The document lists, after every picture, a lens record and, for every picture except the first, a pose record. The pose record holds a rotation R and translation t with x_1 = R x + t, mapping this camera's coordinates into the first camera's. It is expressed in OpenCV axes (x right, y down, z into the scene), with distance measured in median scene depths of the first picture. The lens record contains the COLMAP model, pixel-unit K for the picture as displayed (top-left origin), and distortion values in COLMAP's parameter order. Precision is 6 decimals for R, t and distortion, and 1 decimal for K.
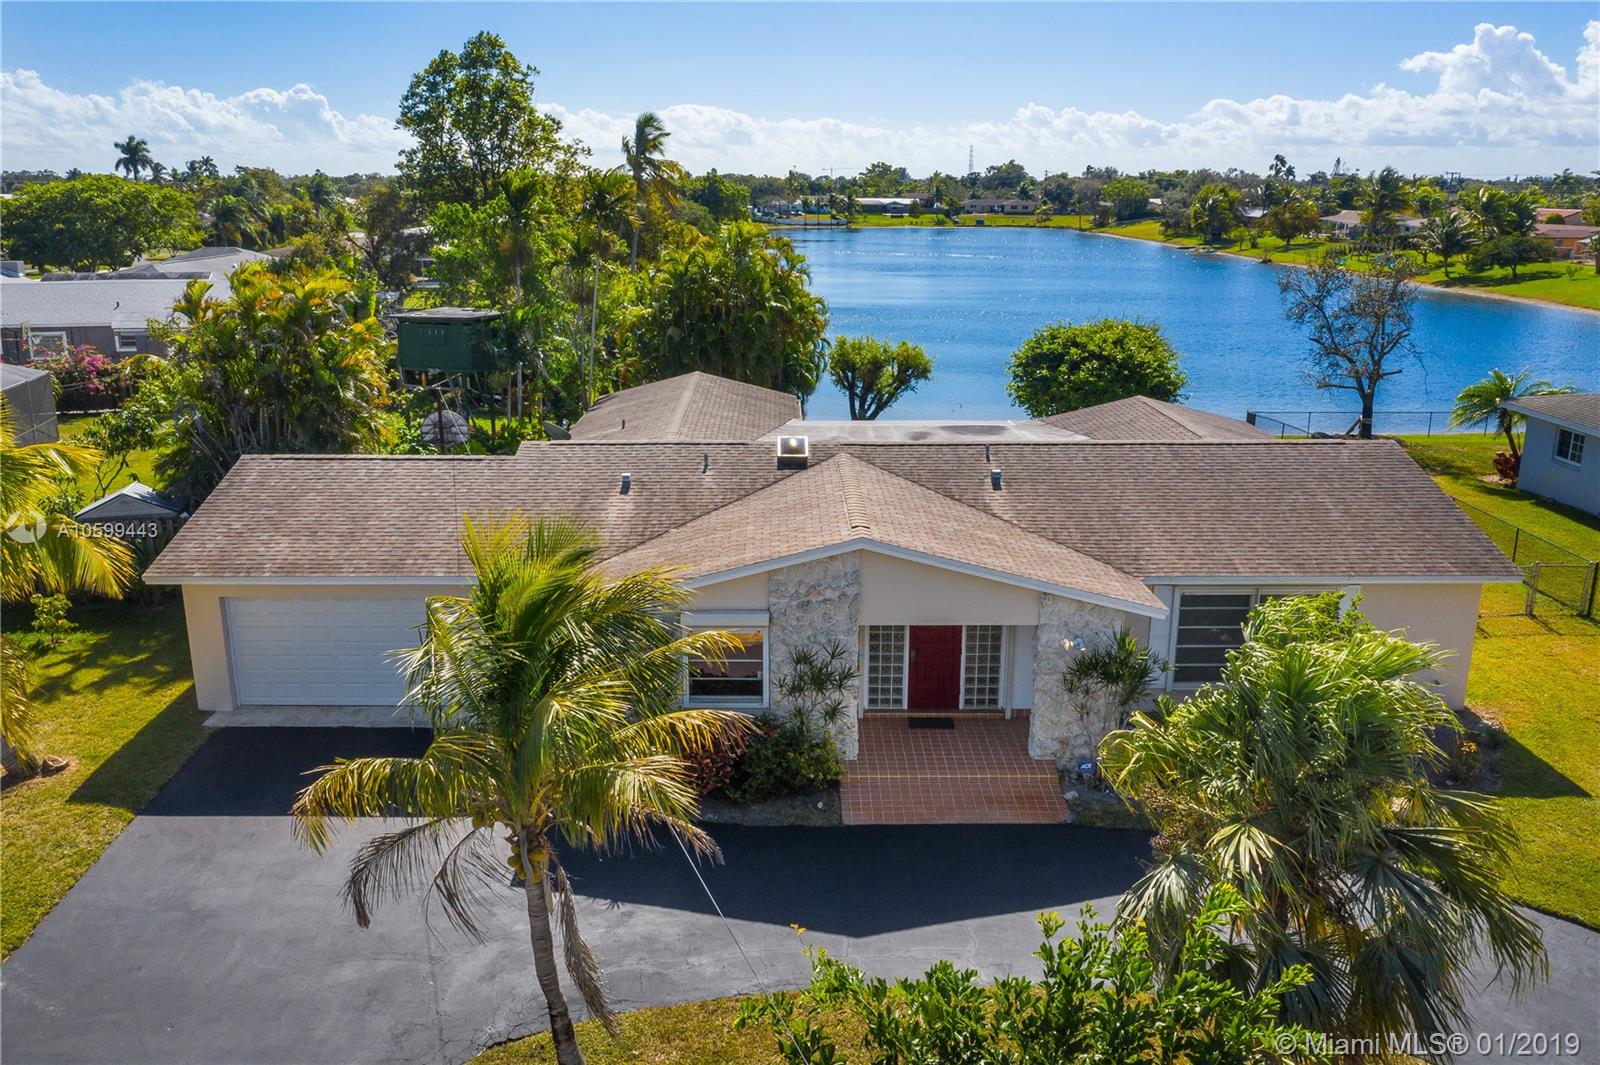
lens RADIAL K [[1299.8, 0, 797.6], [0, 1299.8, 537.6], [0, 0, 1]] dist [-0.008422, 0.009398]
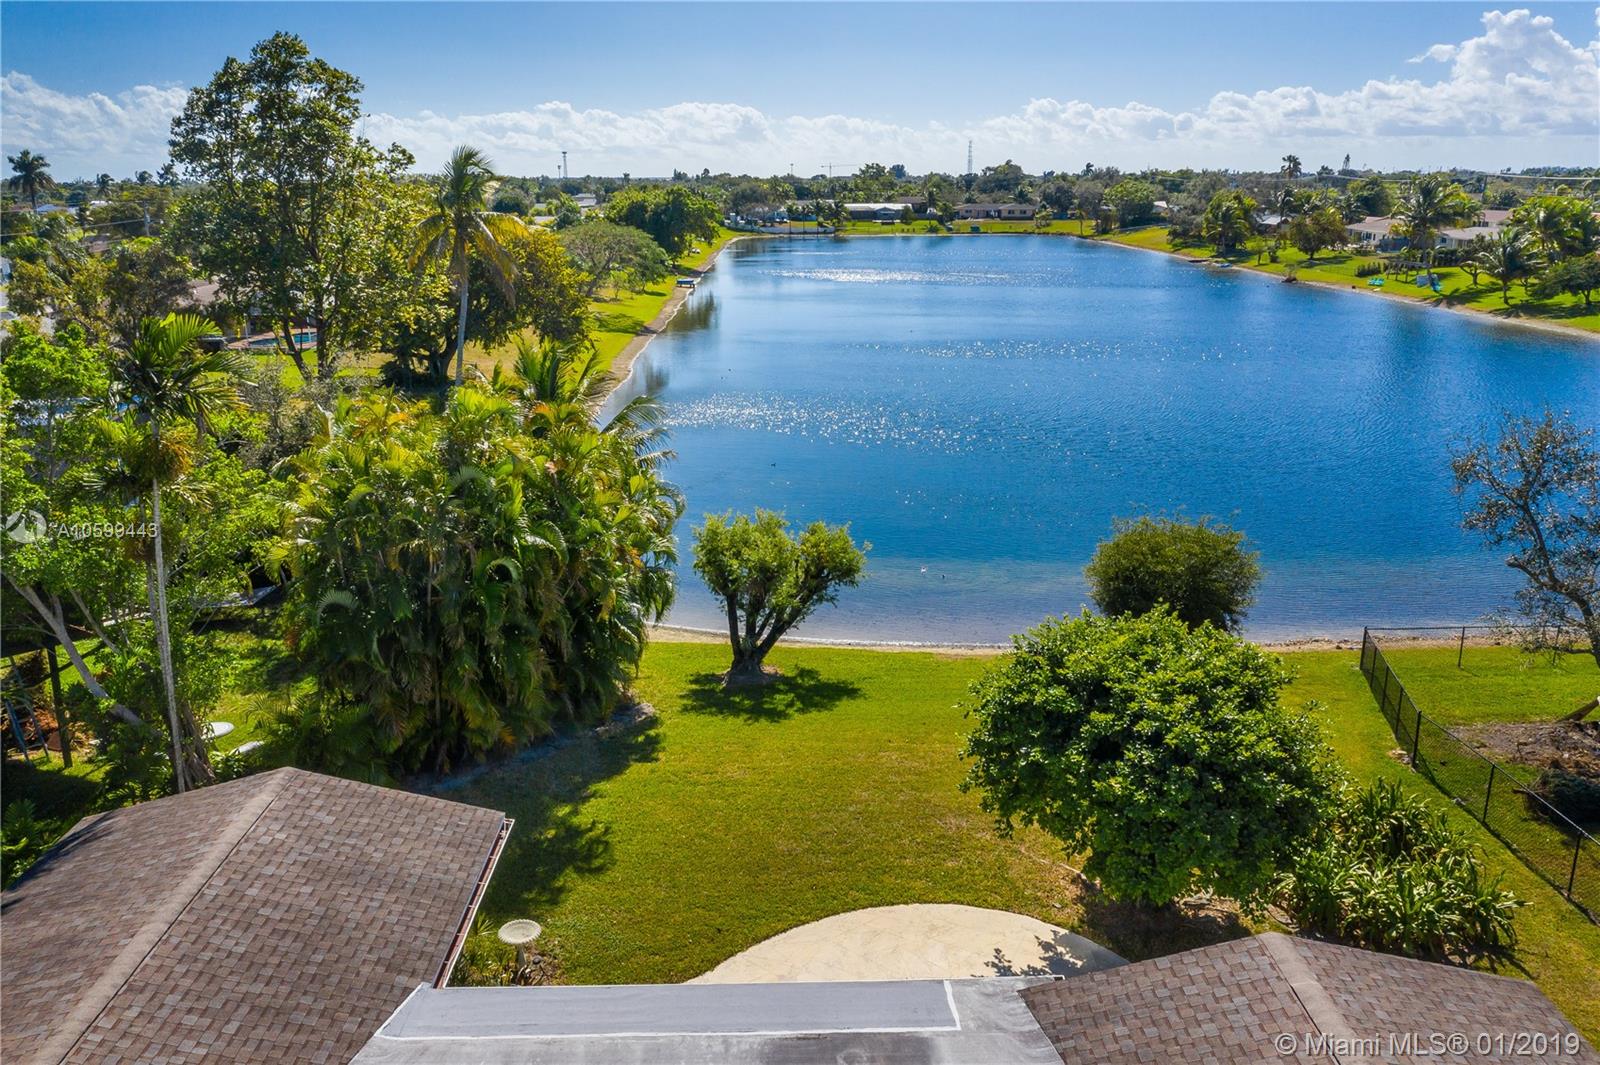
lens RADIAL K [[1299.8, 0, 824.1], [0, 1299.8, 512.6], [0, 0, 1]] dist [-0.008422, 0.009398]
pose [[0.999775, -0.013878, 0.016066, 0.088577], [0.014115, 0.999792, -0.014751, -0.171660], [-0.015858, 0.014975, 0.999762, 0.440816]]
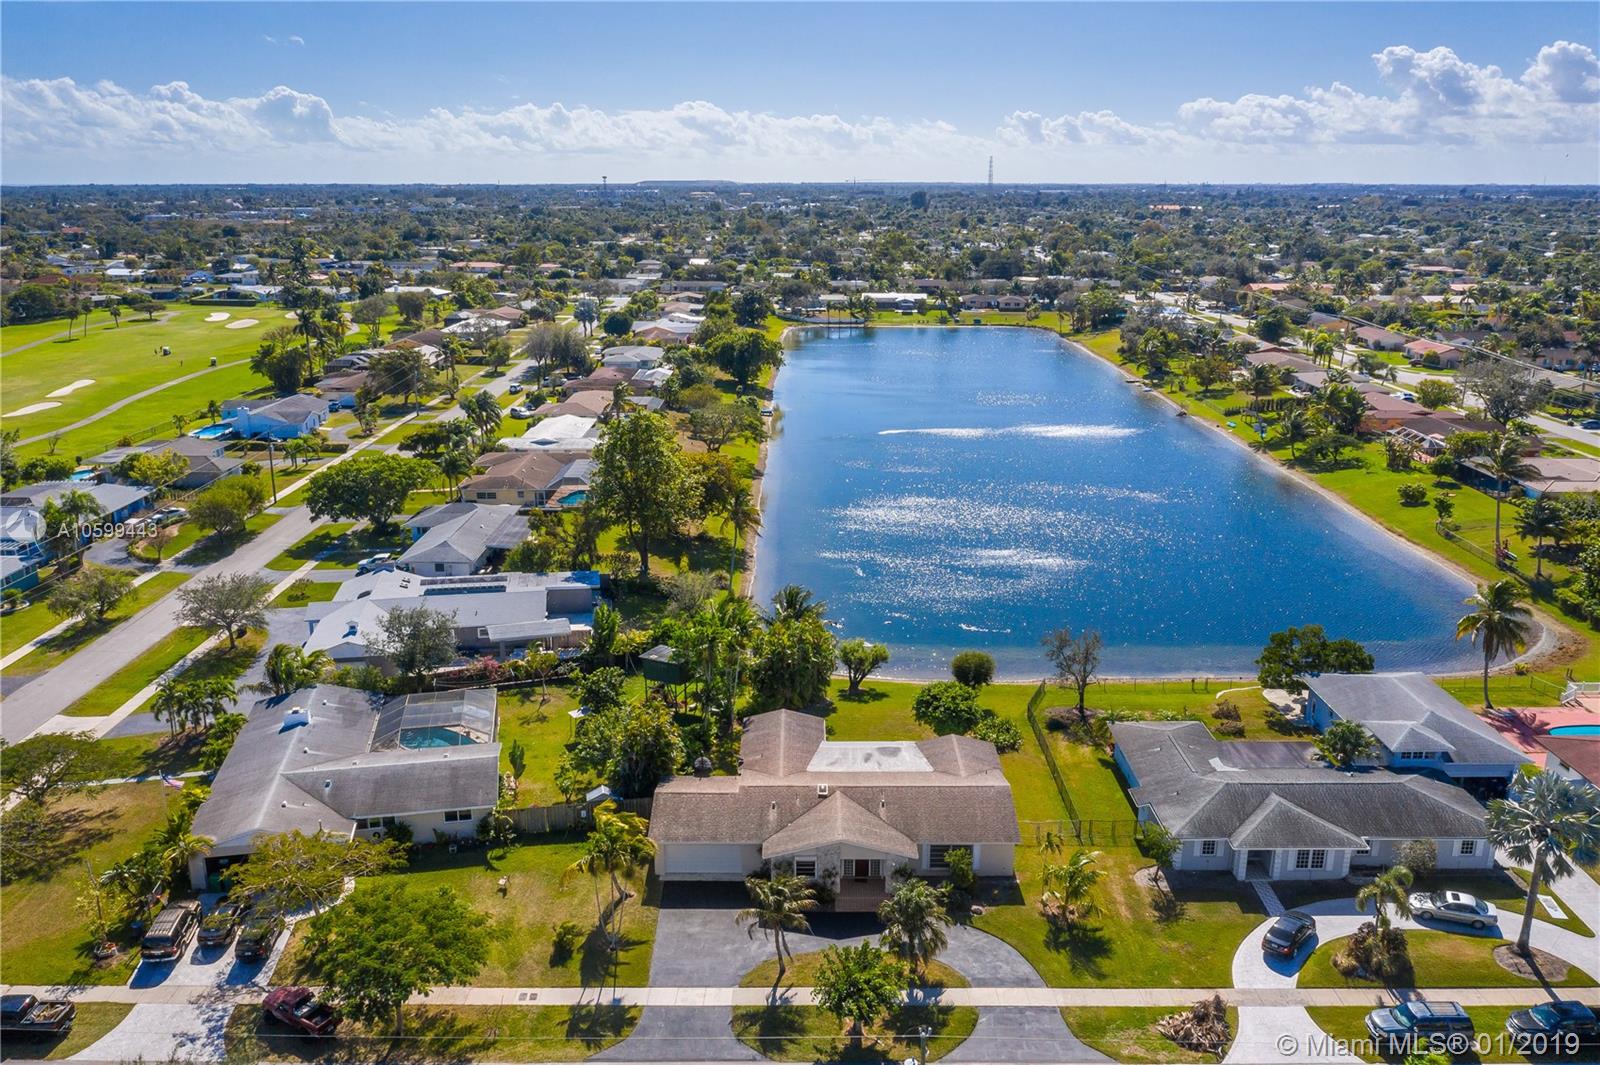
lens RADIAL K [[1299.8, 0, 805.5], [0, 1299.8, 520.4], [0, 0, 1]] dist [-0.008422, 0.009398]
pose [[0.999920, -0.000611, -0.012597, -0.002703], [0.000533, 0.999981, -0.006200, -0.388168], [0.012601, 0.006193, 0.999901, -1.216919]]
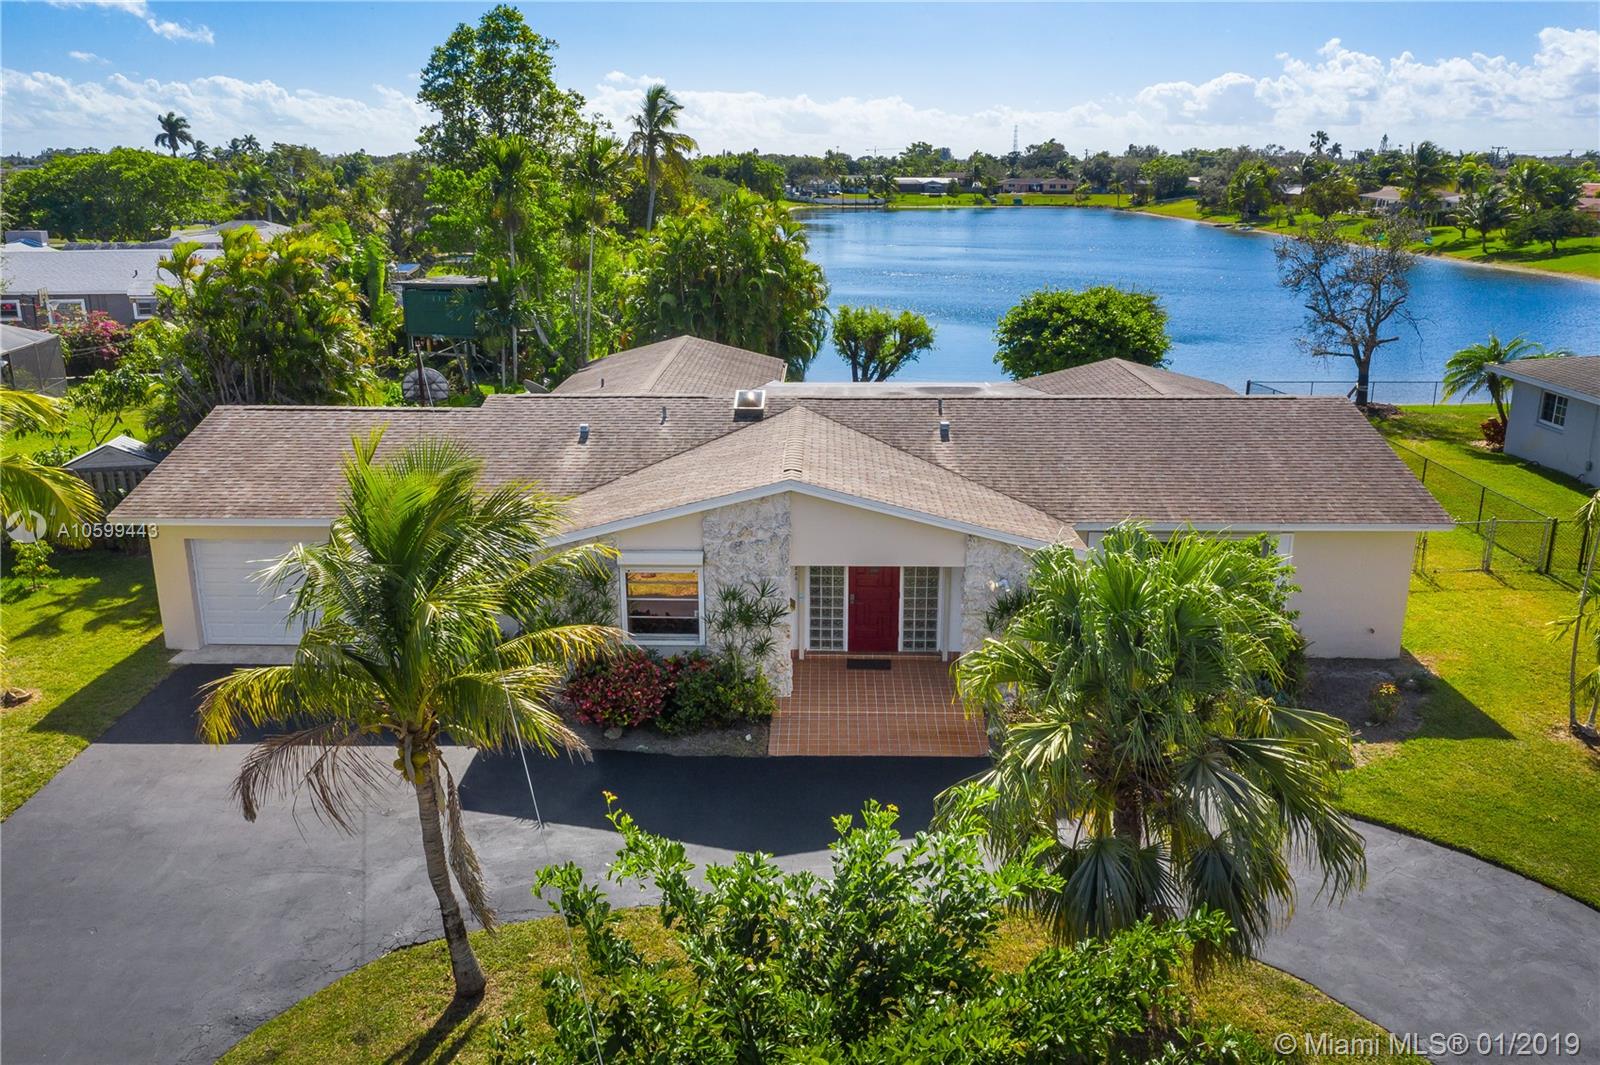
lens RADIAL K [[1299.8, 0, 803.3], [0, 1299.8, 524.9], [0, 0, 1]] dist [-0.008422, 0.009398]
pose [[0.999588, 0.005083, -0.028239, 0.036292], [-0.004955, 0.999977, 0.004606, 0.012715], [0.028262, -0.004464, 0.999591, -0.011533]]
